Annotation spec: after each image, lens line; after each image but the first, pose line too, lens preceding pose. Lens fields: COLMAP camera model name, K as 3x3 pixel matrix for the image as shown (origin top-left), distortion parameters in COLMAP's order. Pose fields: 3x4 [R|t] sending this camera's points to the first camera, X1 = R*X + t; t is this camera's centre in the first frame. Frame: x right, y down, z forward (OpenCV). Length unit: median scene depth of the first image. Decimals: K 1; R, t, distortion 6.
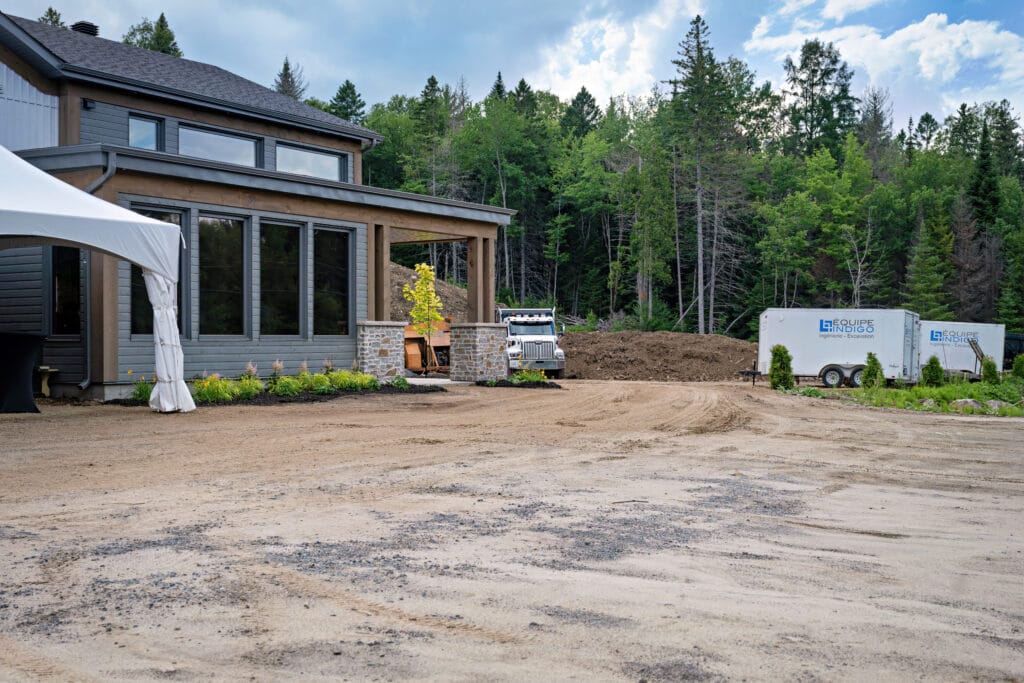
lens RADIAL K [[1304.7, 0, 511.8], [0, 1304.7, 339.4], [0, 0, 1]] dist [0.018494, 0.000000]
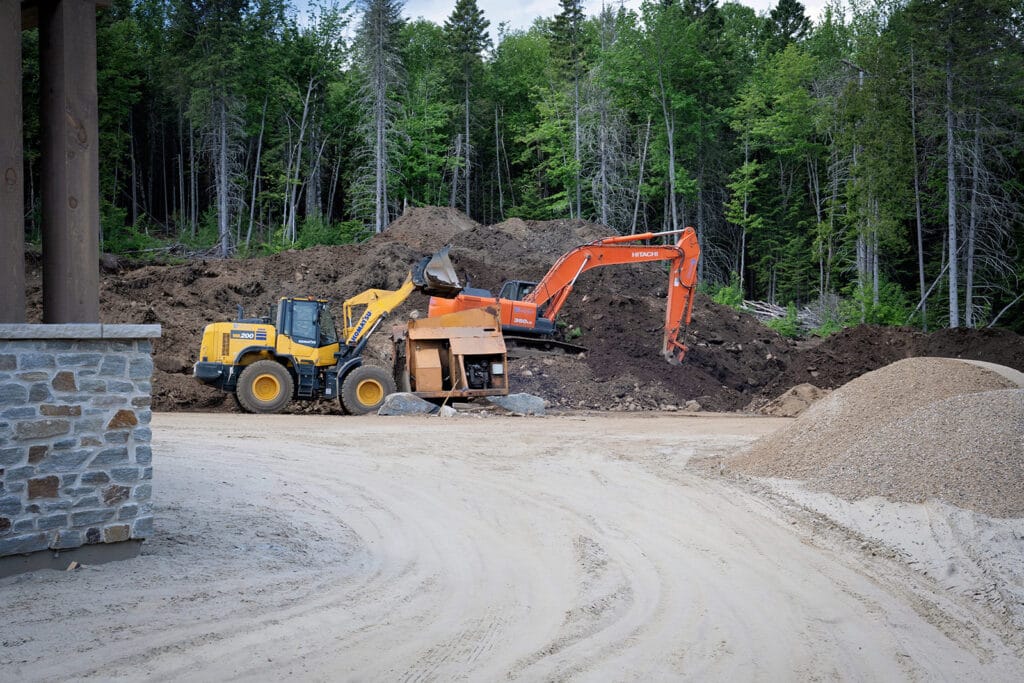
lens RADIAL K [[1304.7, 0, 512.9], [0, 1304.7, 346.9], [0, 0, 1]] dist [0.018494, 0.000000]
pose [[0.983546, 0.002419, -0.180640, 0.040143], [0.000145, 0.999899, 0.014179, -0.003913], [0.180656, -0.013972, 0.983447, 0.270771]]
